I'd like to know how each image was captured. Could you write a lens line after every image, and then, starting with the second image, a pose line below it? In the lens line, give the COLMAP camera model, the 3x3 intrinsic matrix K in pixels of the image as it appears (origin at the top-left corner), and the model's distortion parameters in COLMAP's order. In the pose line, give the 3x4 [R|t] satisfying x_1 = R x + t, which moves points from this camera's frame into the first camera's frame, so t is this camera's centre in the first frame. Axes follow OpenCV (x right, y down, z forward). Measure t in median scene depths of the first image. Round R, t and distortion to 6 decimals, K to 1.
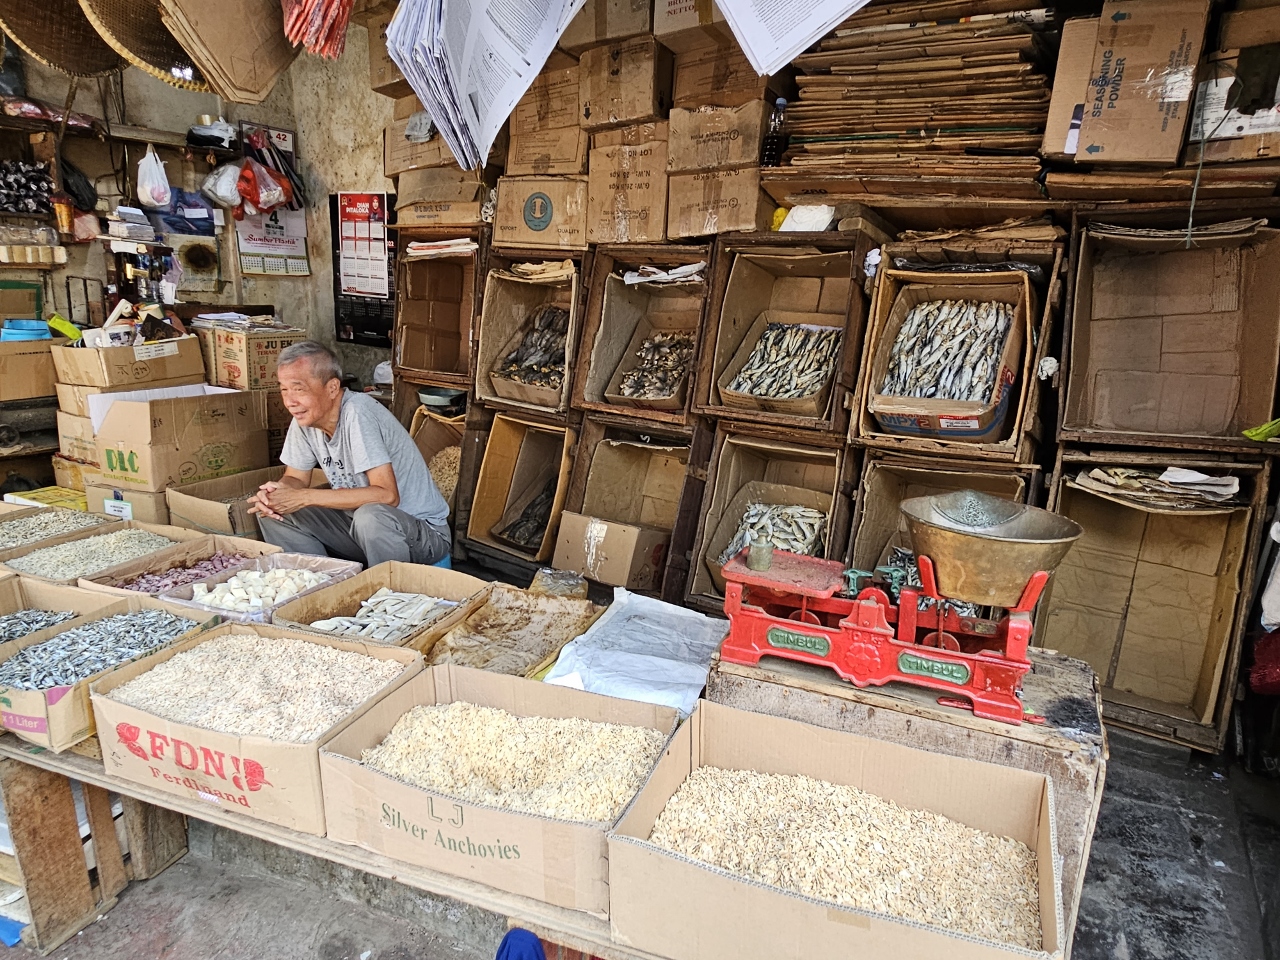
lens RADIAL K [[841.1, 0, 639.3], [0, 841.1, 481.0], [0, 0, 1]] dist [-0.008565, 0.001269]
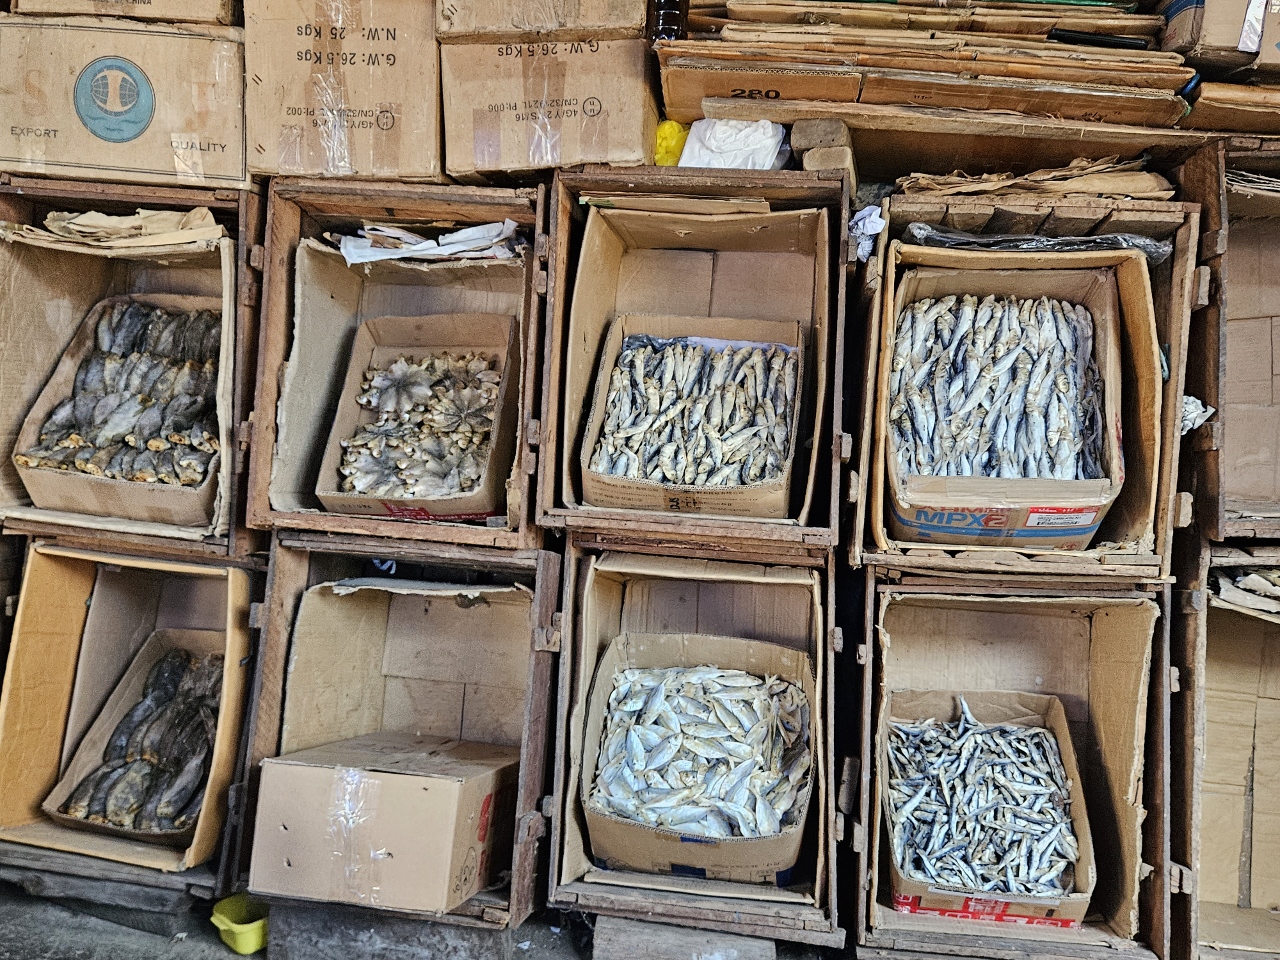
lens RADIAL K [[1156.7, 0, 639.3], [0, 1156.7, 481.0], [0, 0, 1]] dist [0.040380, -0.009945]
pose [[0.893805, -0.086403, 0.440053, -0.182131], [0.091747, 0.995740, 0.009160, -0.107673], [-0.438970, 0.032186, 0.897925, 0.356517]]
